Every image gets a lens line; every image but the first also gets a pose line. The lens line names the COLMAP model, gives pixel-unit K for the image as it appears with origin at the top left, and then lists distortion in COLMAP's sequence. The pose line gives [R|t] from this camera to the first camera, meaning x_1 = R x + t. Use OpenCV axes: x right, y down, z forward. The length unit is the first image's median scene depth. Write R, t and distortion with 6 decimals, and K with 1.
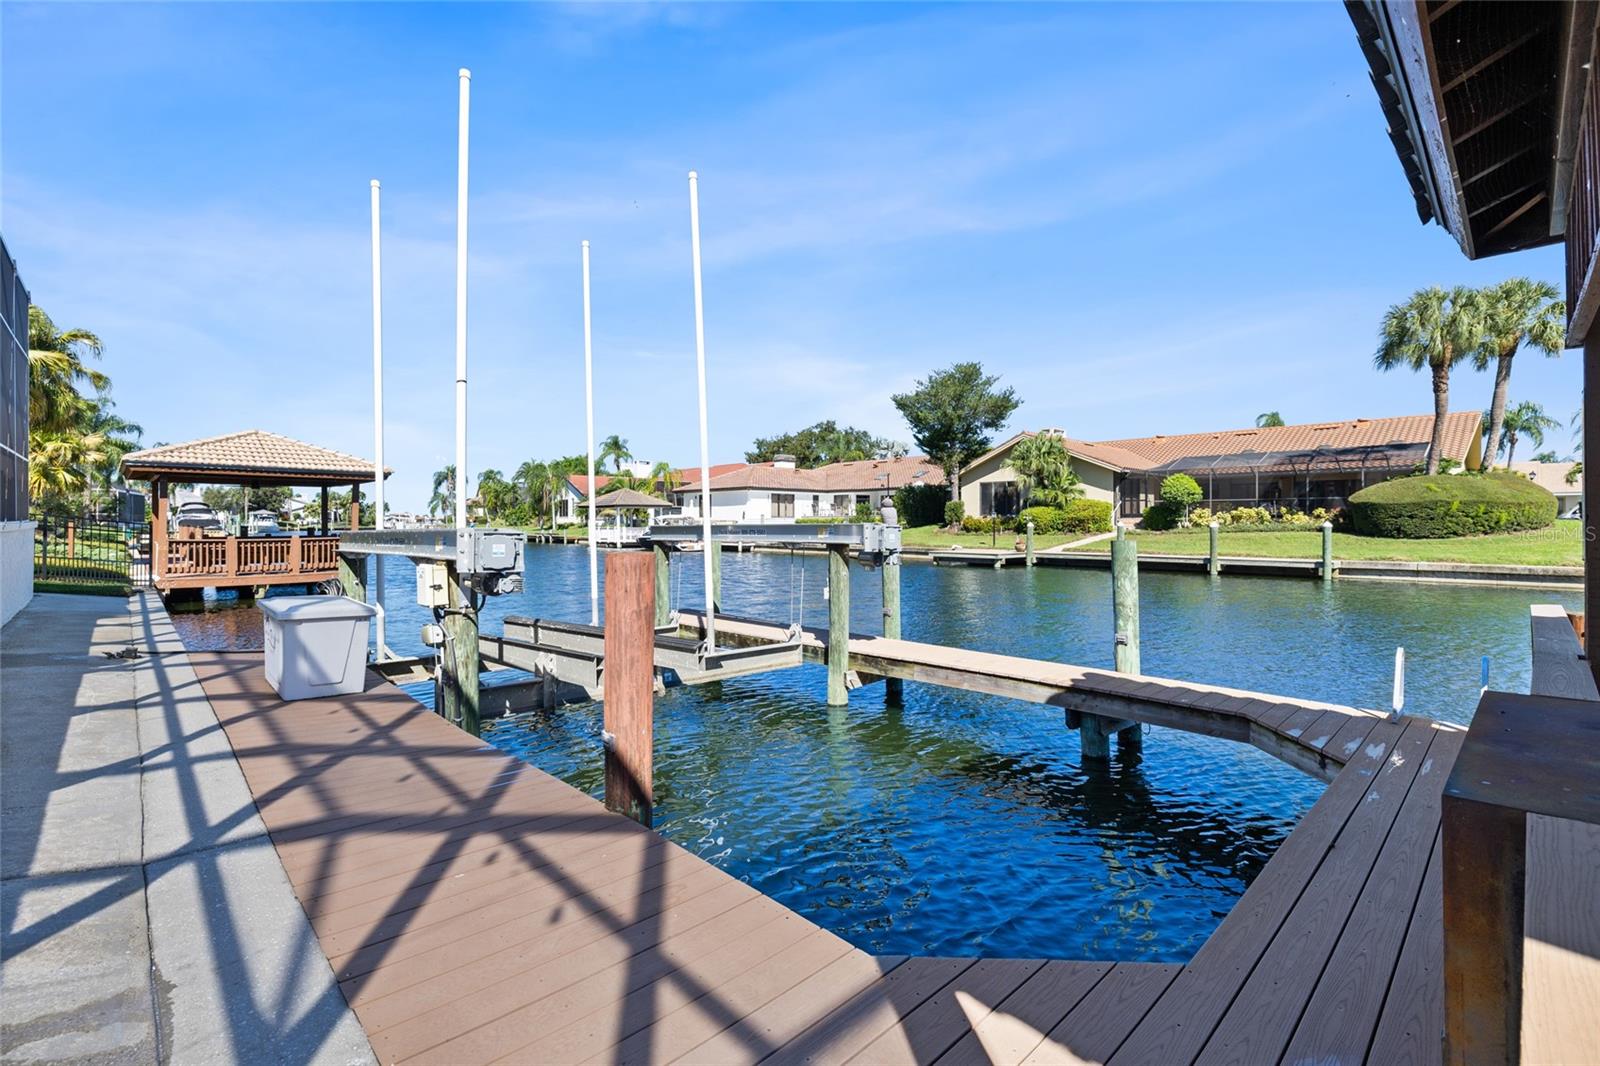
lens RADIAL K [[717.3, 0, 792.2], [0, 717.3, 519.6], [0, 0, 1]] dist [-0.009758, 0.002898]
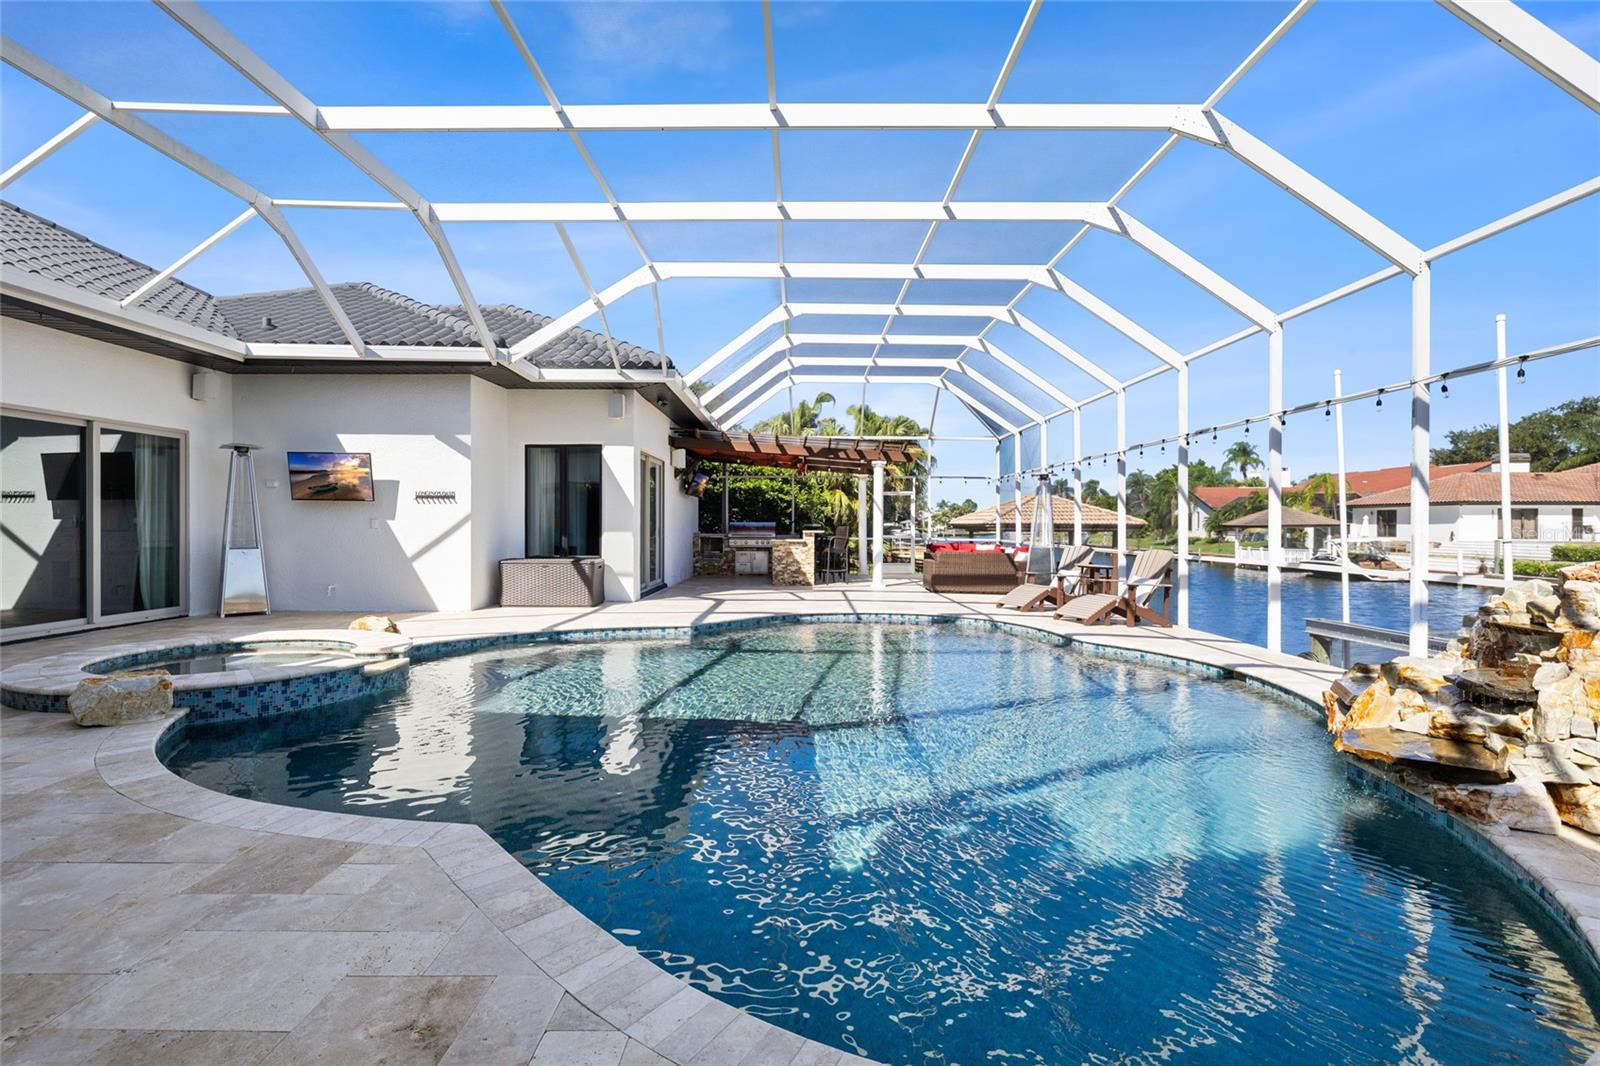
lens RADIAL K [[717.3, 0, 796.6], [0, 717.3, 526.9], [0, 0, 1]] dist [-0.009758, 0.002898]
pose [[0.725870, 0.003603, -0.687823, -0.088077], [0.001625, 0.999975, 0.006952, -0.040188], [0.687830, -0.006164, 0.725845, -0.169814]]
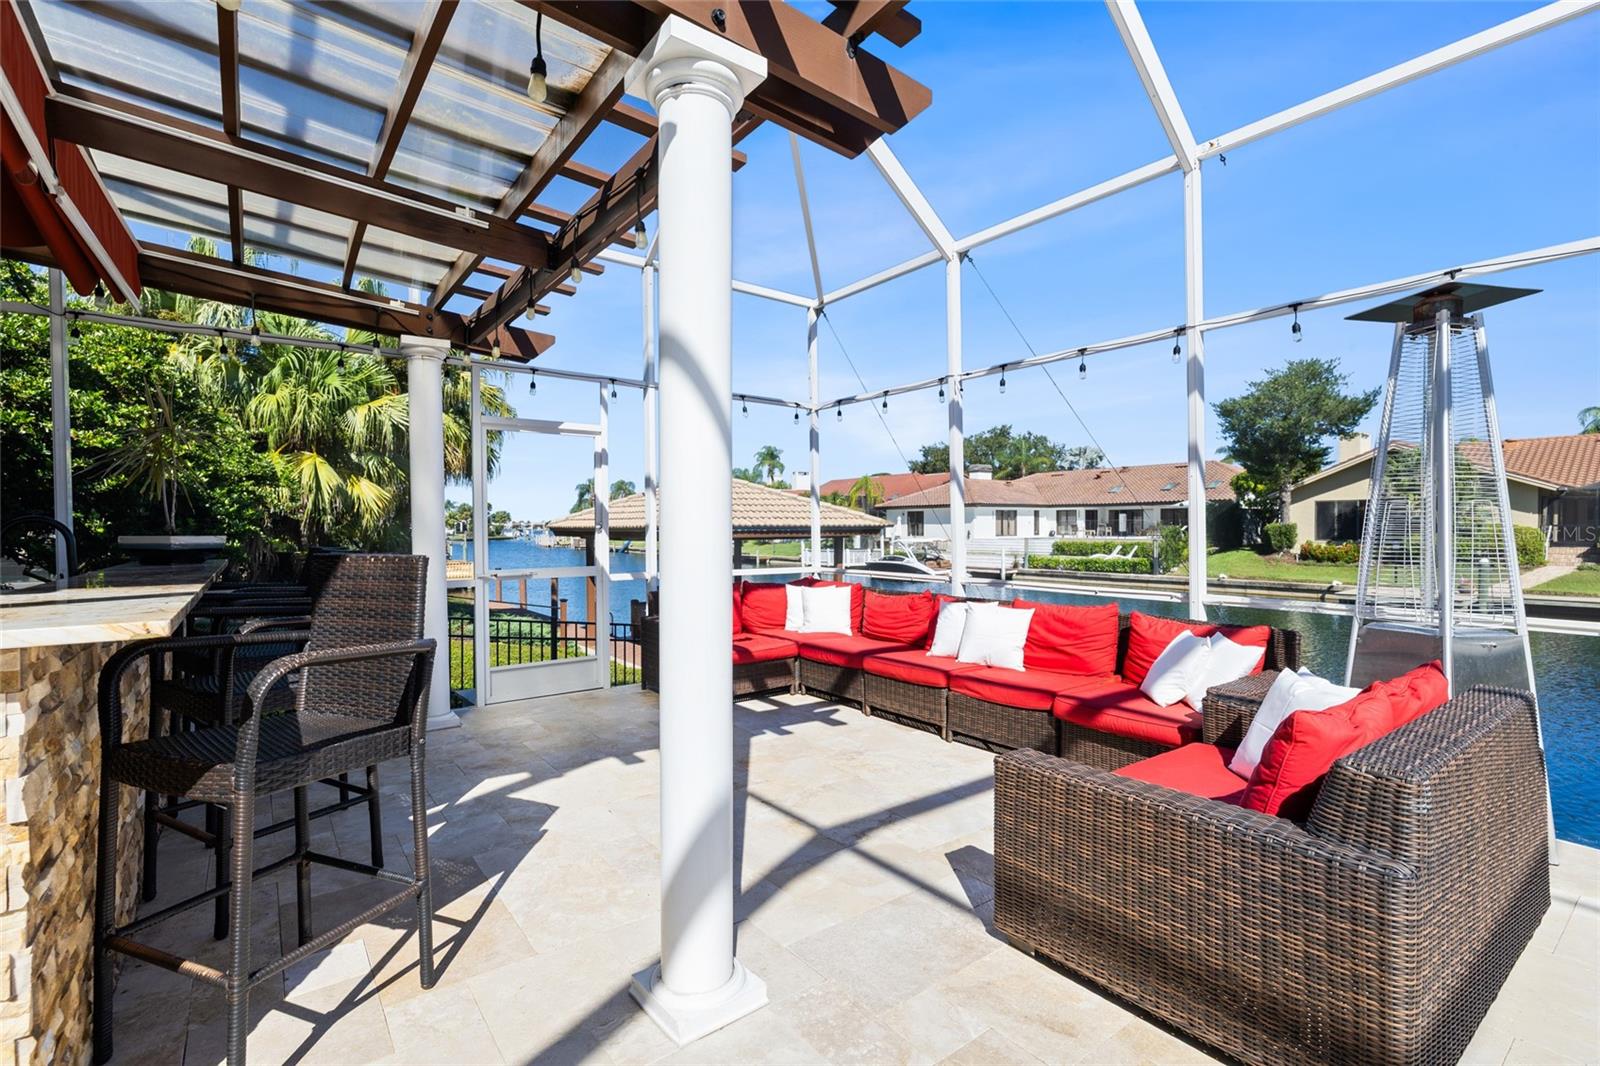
lens RADIAL K [[717.3, 0, 793.0], [0, 717.3, 542.7], [0, 0, 1]] dist [-0.009758, 0.002898]
pose [[0.994630, -0.005121, -0.103370, -0.336729], [0.008092, 0.999566, 0.028342, -0.039943], [0.103180, -0.029026, 0.994239, 0.122812]]
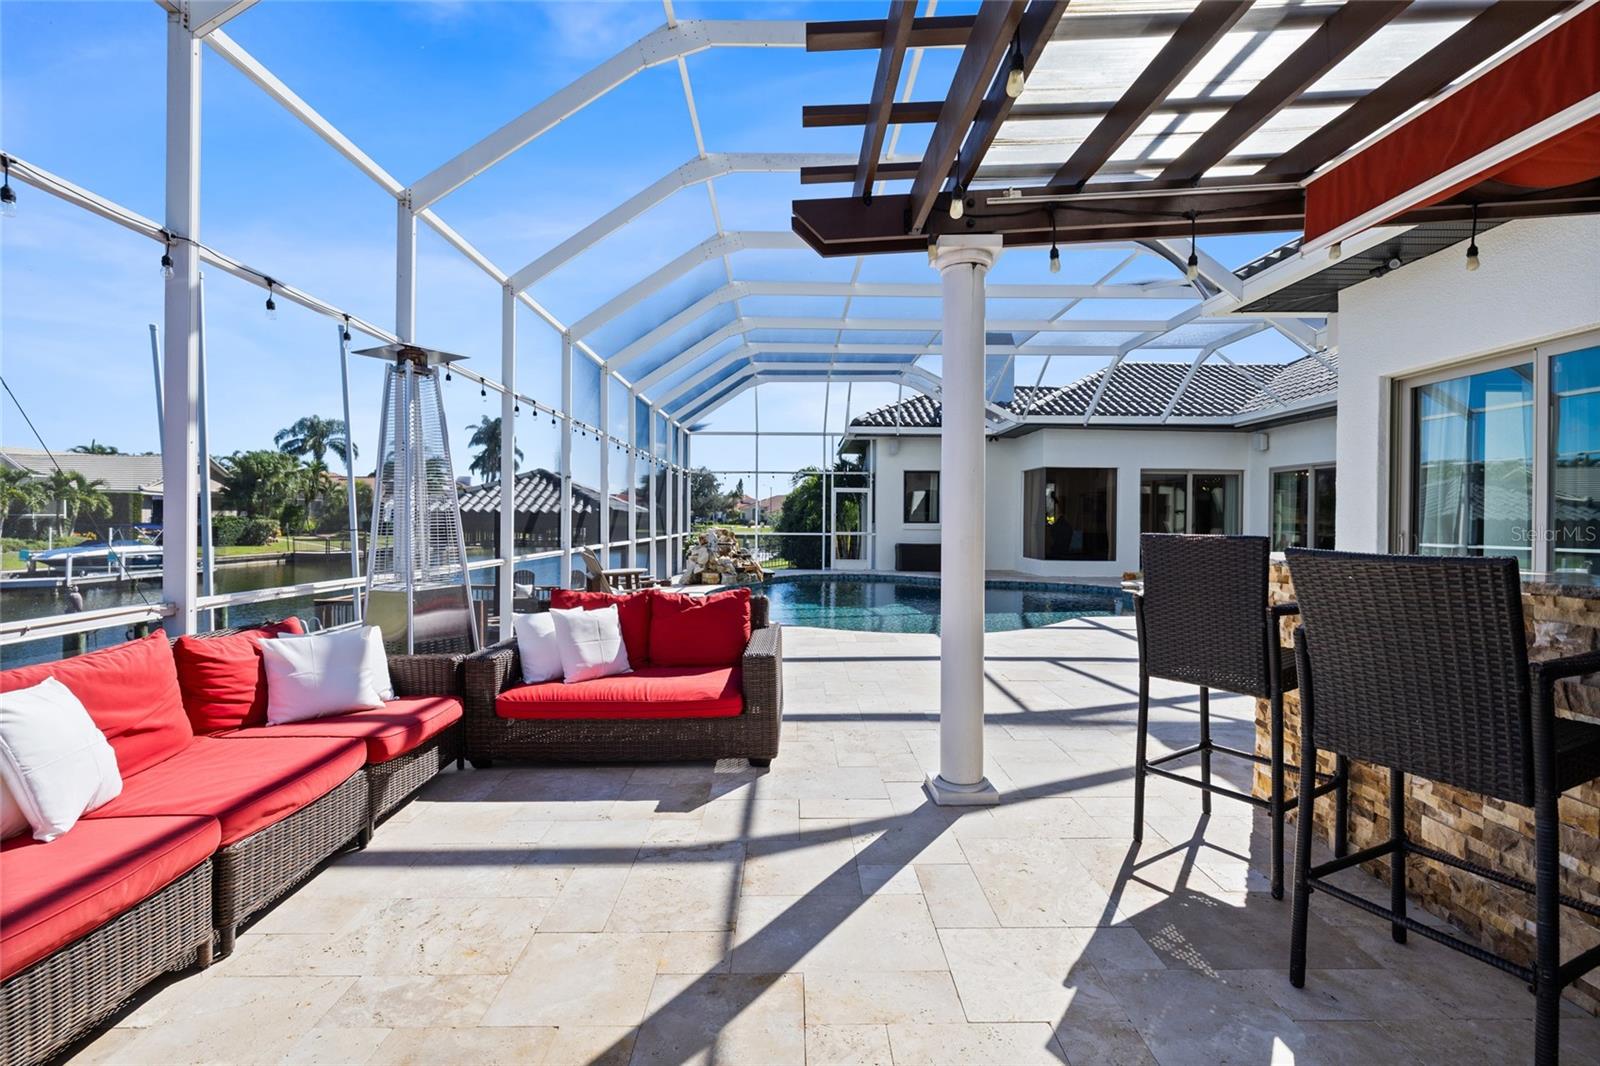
lens RADIAL K [[717.3, 0, 800.1], [0, 717.3, 518.1], [0, 0, 1]] dist [-0.009758, 0.002898]
pose [[-0.740767, -0.005896, 0.671736, -0.402610], [-0.012565, 0.999908, -0.005079, -0.038053], [-0.671644, -0.012203, -0.740773, 0.272069]]
